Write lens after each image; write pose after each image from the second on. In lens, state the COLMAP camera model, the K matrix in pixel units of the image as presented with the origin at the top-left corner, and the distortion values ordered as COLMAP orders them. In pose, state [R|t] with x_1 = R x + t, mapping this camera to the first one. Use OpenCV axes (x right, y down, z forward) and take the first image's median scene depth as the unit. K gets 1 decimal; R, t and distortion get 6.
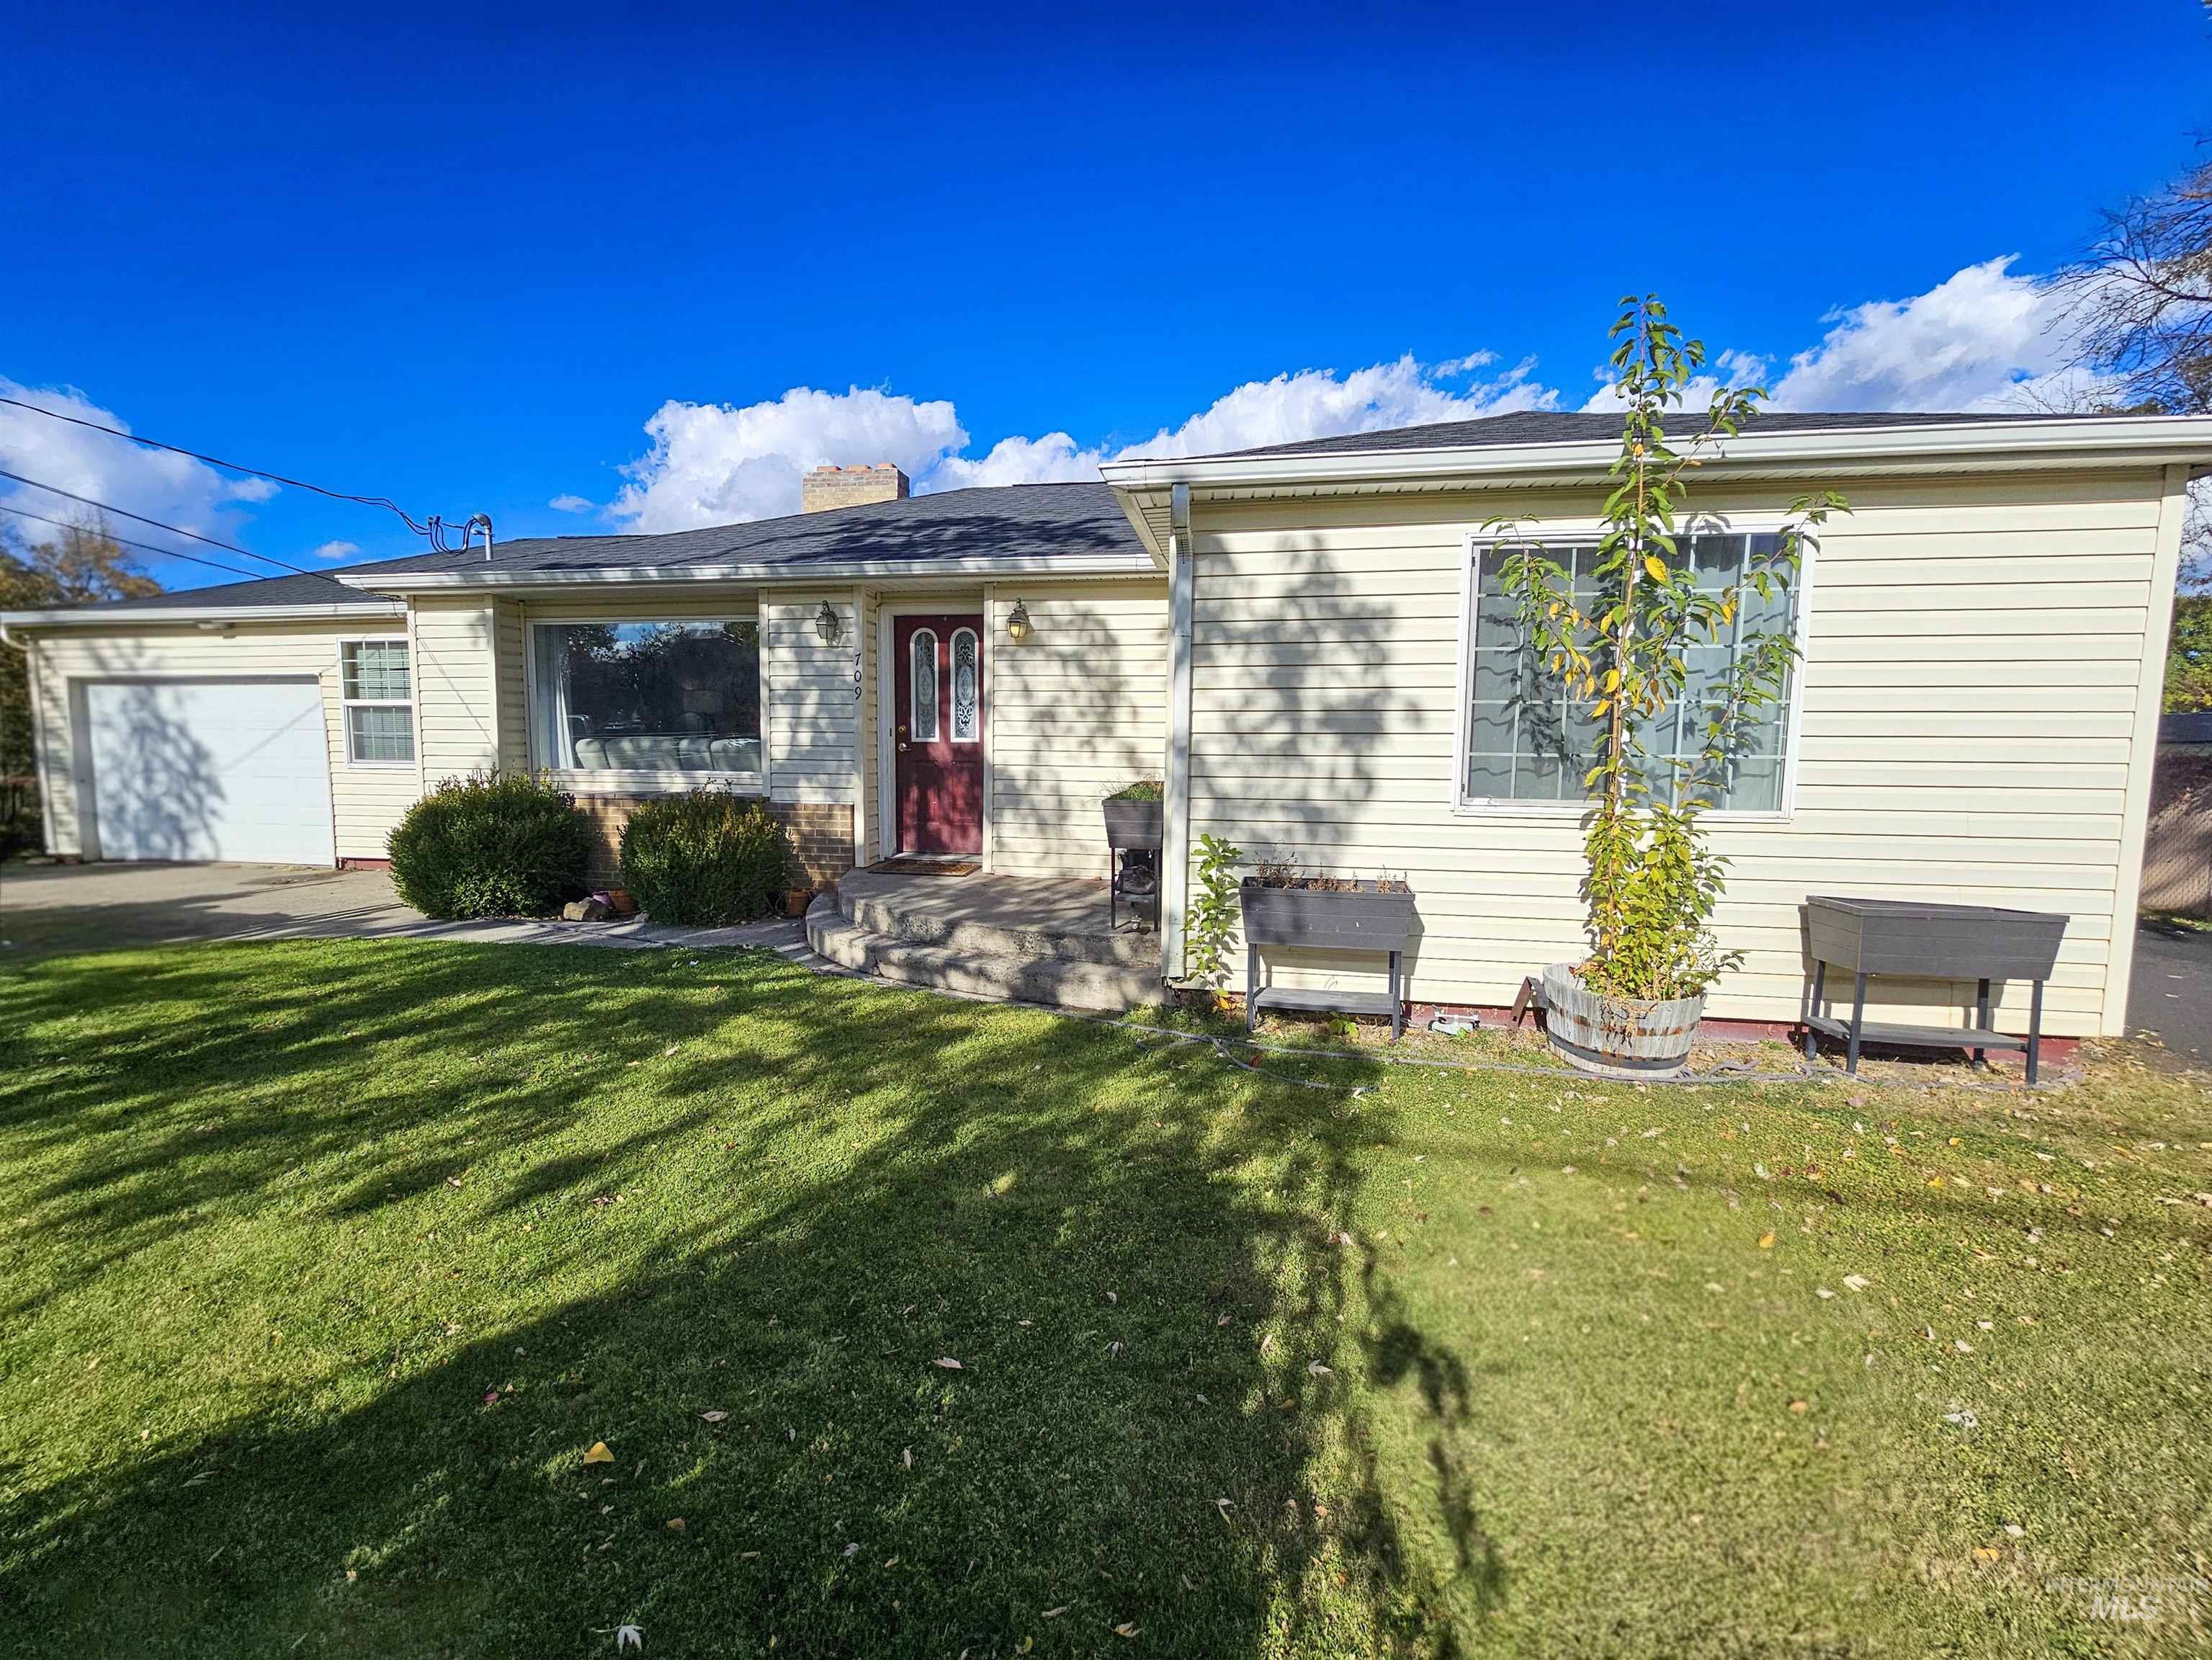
lens RADIAL K [[959.3, 0, 1090.9], [0, 959.3, 826.4], [0, 0, 1]] dist [0.000628, -0.000376]
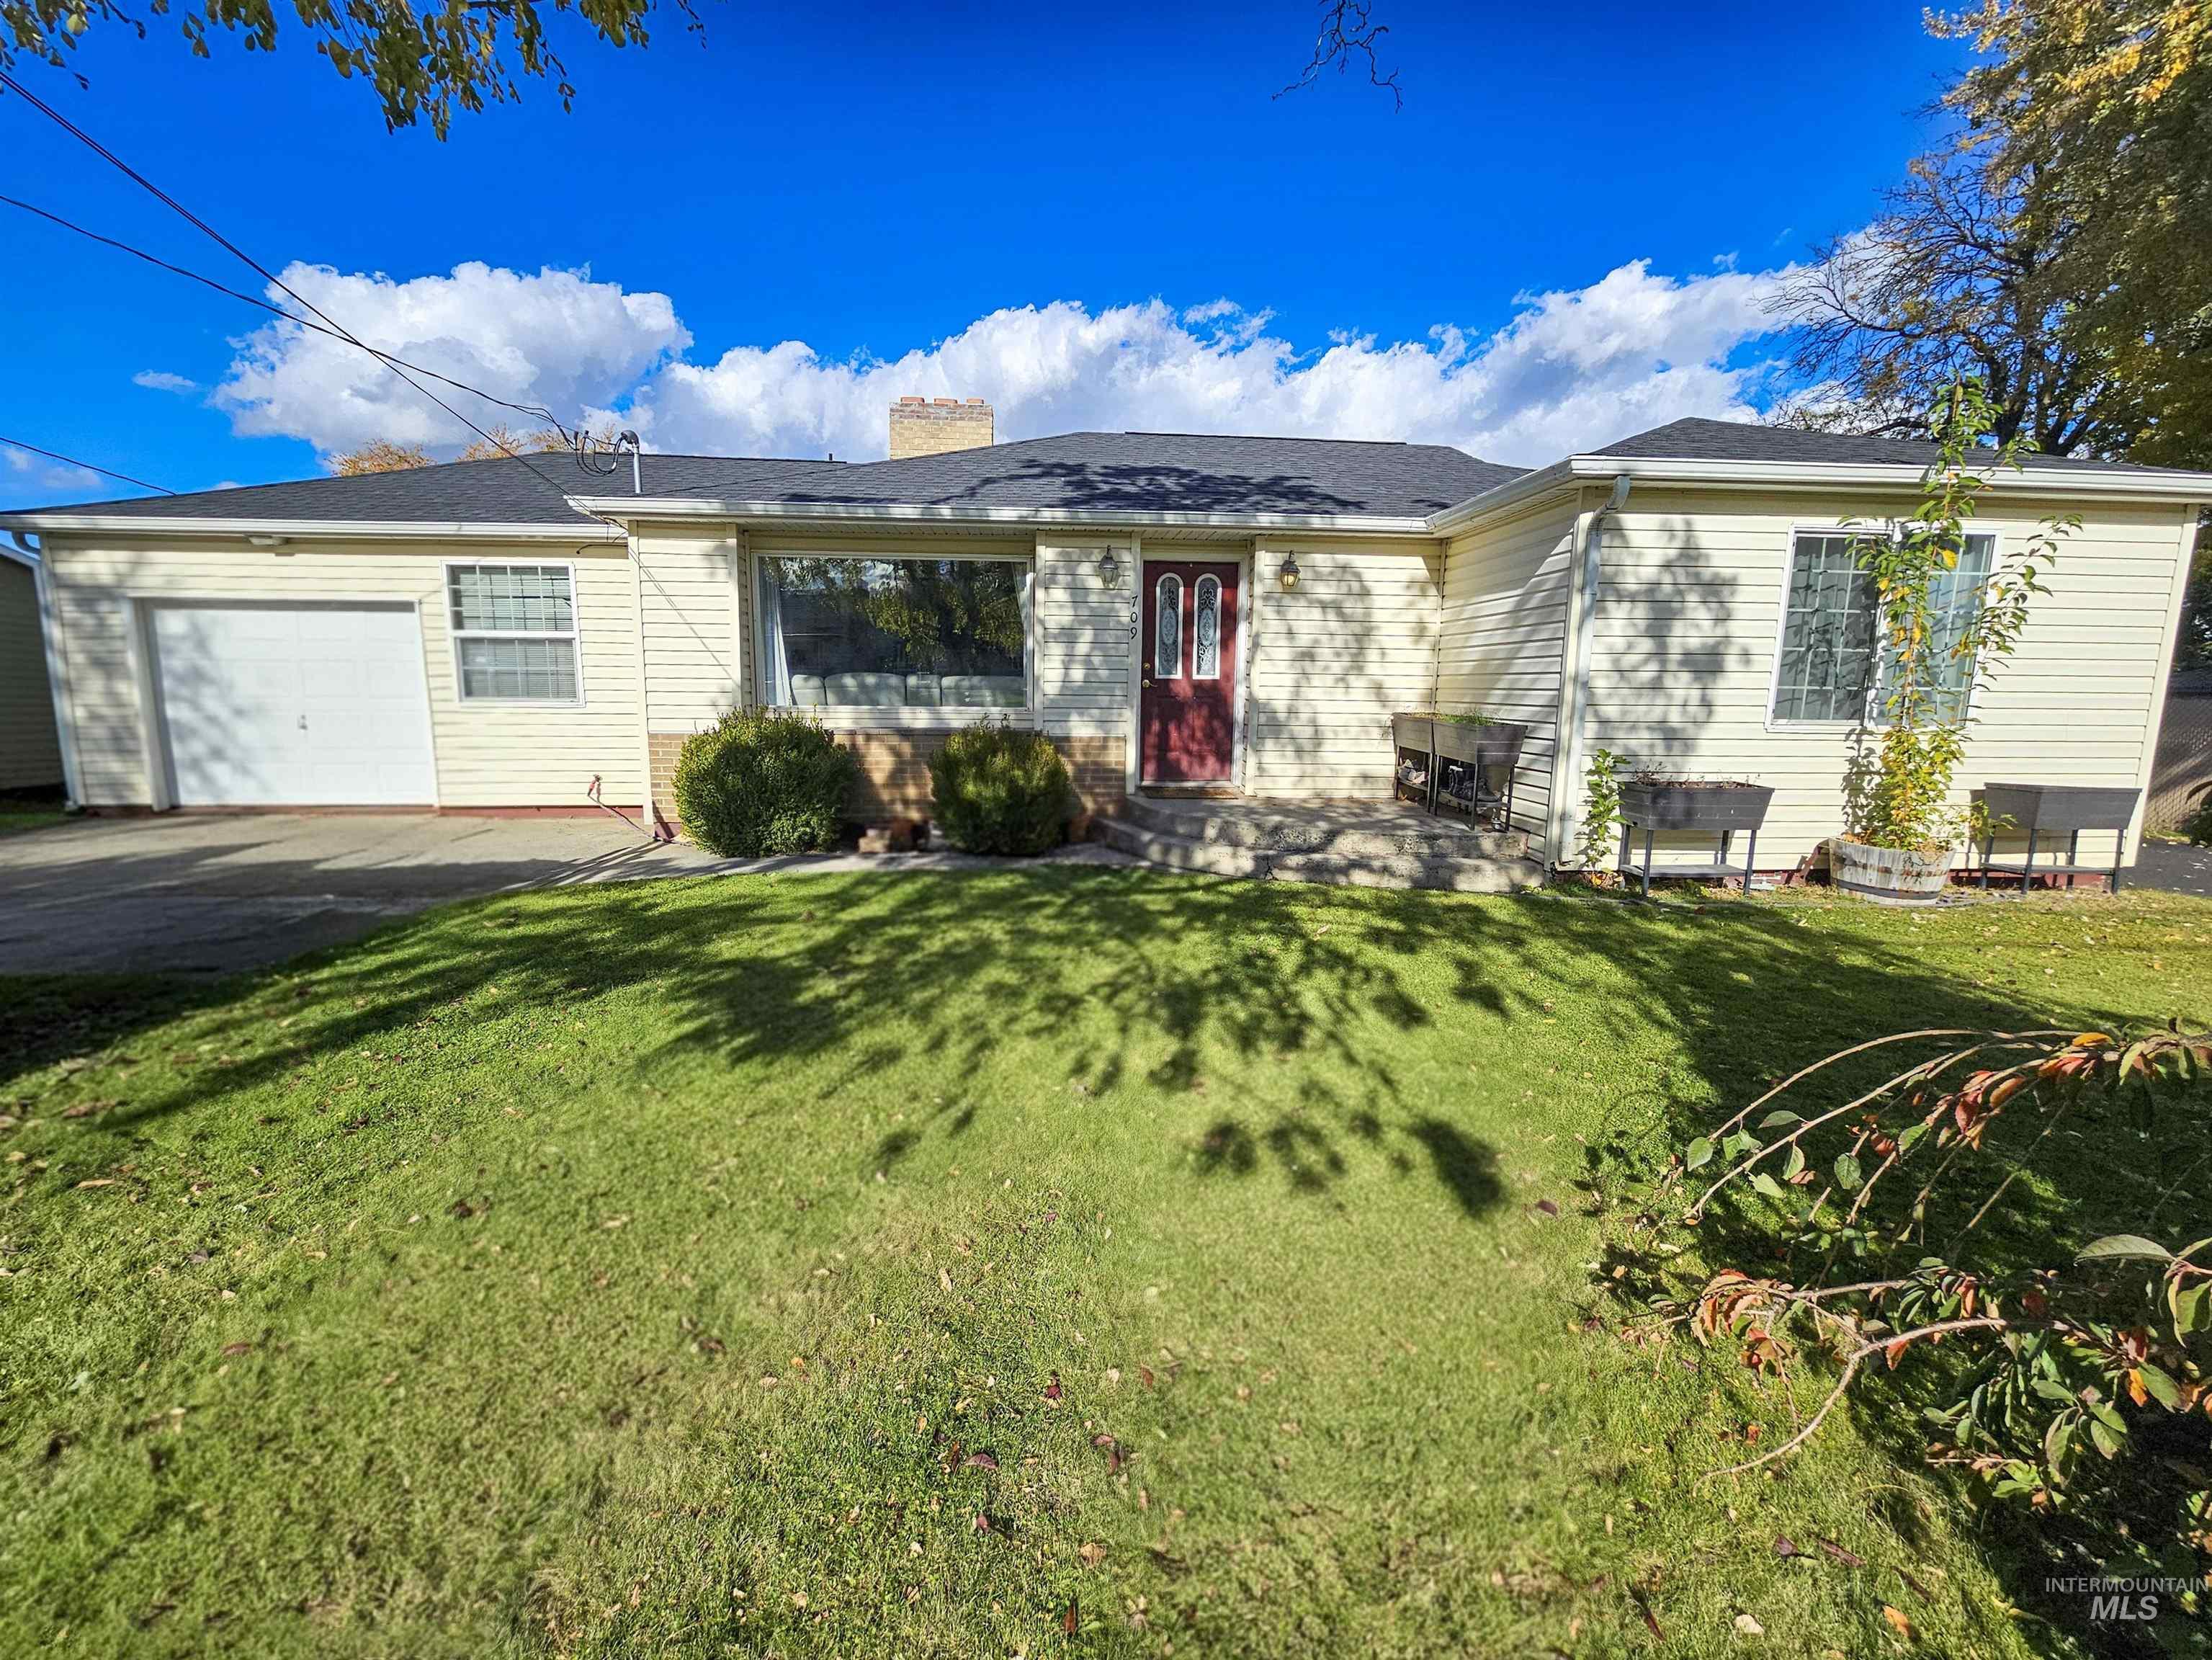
lens RADIAL K [[983.1, 0, 1100.3], [0, 983.1, 828.8], [0, 0, 1]] dist [-0.002833, -0.000459]
pose [[0.966027, -0.035091, 0.256049, -0.589229], [0.020390, 0.997999, 0.059846, 0.014990], [-0.257637, -0.052592, 0.964809, -0.074651]]
